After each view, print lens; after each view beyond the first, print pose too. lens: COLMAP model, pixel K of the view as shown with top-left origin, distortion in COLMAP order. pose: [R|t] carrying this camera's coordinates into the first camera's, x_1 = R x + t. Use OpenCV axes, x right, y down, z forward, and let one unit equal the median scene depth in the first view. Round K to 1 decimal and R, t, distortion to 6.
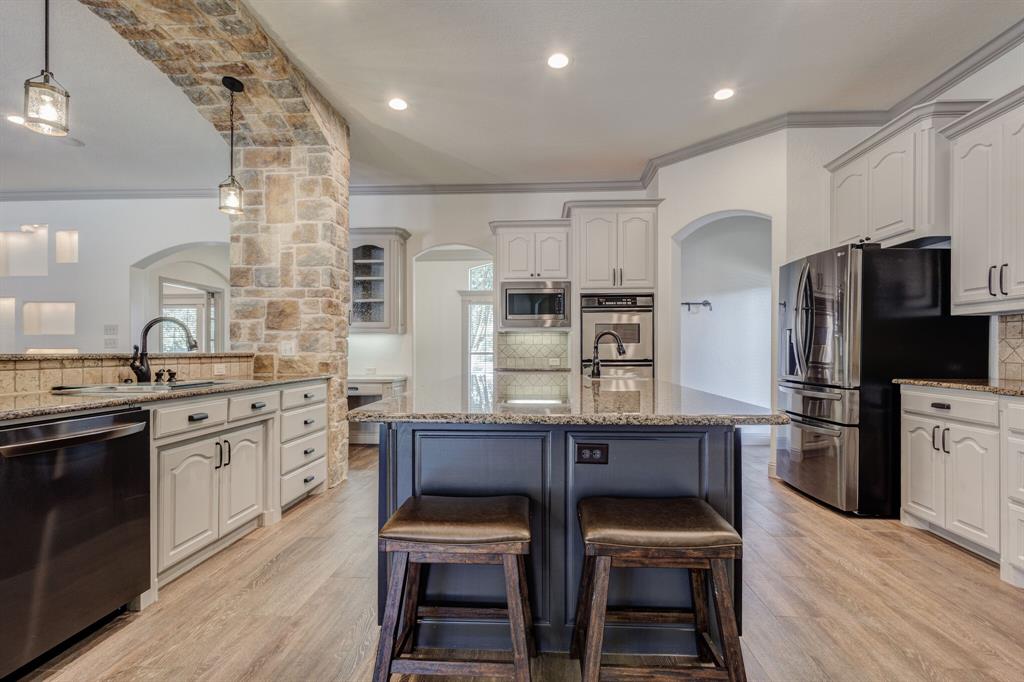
lens RADIAL K [[487.6, 0, 519.1], [0, 487.6, 349.0], [0, 0, 1]] dist [0.003987, -0.003378]
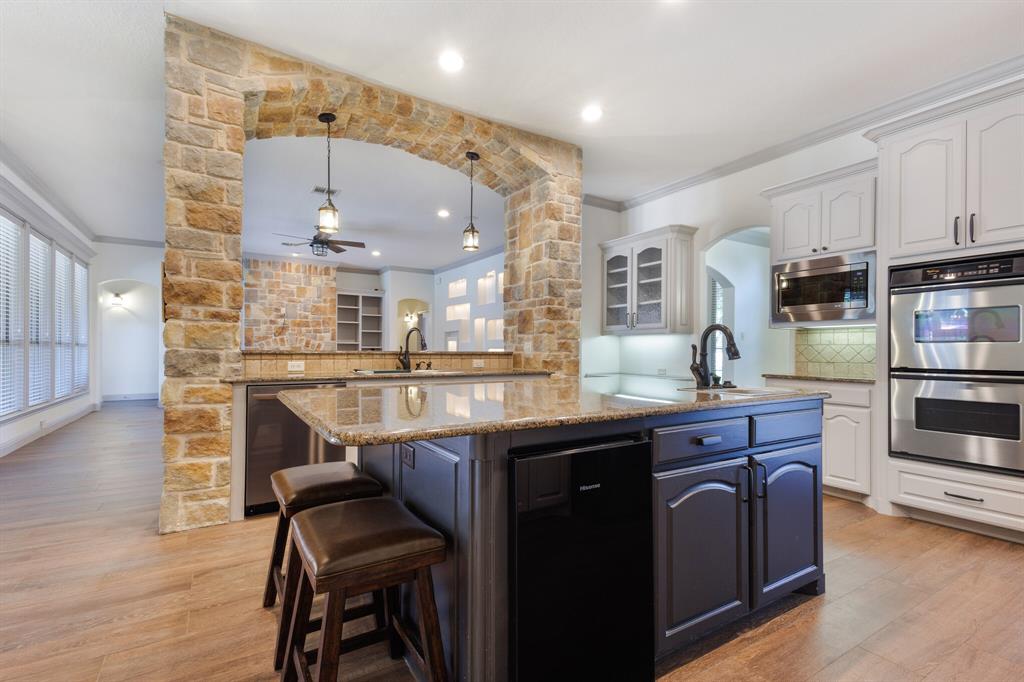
lens RADIAL K [[467.5, 0, 513.9], [0, 467.5, 348.7], [0, 0, 1]] dist [0.024358, 0.000217]
pose [[0.567362, 0.003211, -0.823462, 0.484591], [-0.005470, 0.999985, 0.000130, -0.000698], [0.823450, 0.004431, 0.567372, 0.296245]]
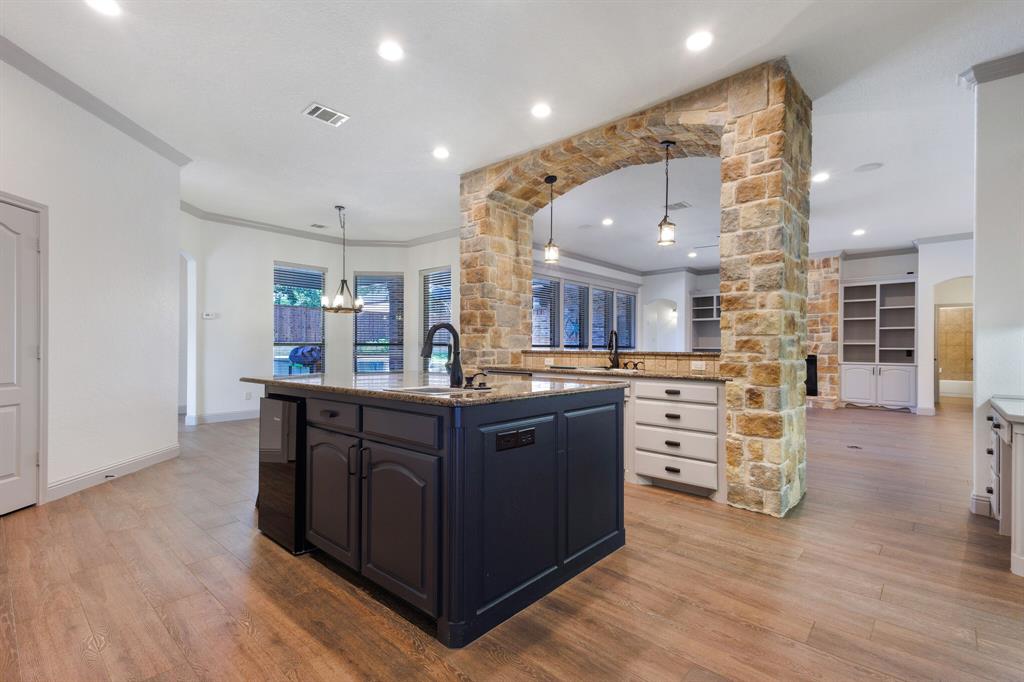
lens RADIAL K [[467.5, 0, 509.2], [0, 467.5, 345.9], [0, 0, 1]] dist [0.024358, 0.000217]
pose [[-0.643473, -0.005833, -0.765446, 0.539204], [-0.002523, 0.999982, -0.005500, -0.000206], [0.765465, -0.001608, -0.643476, 1.259197]]
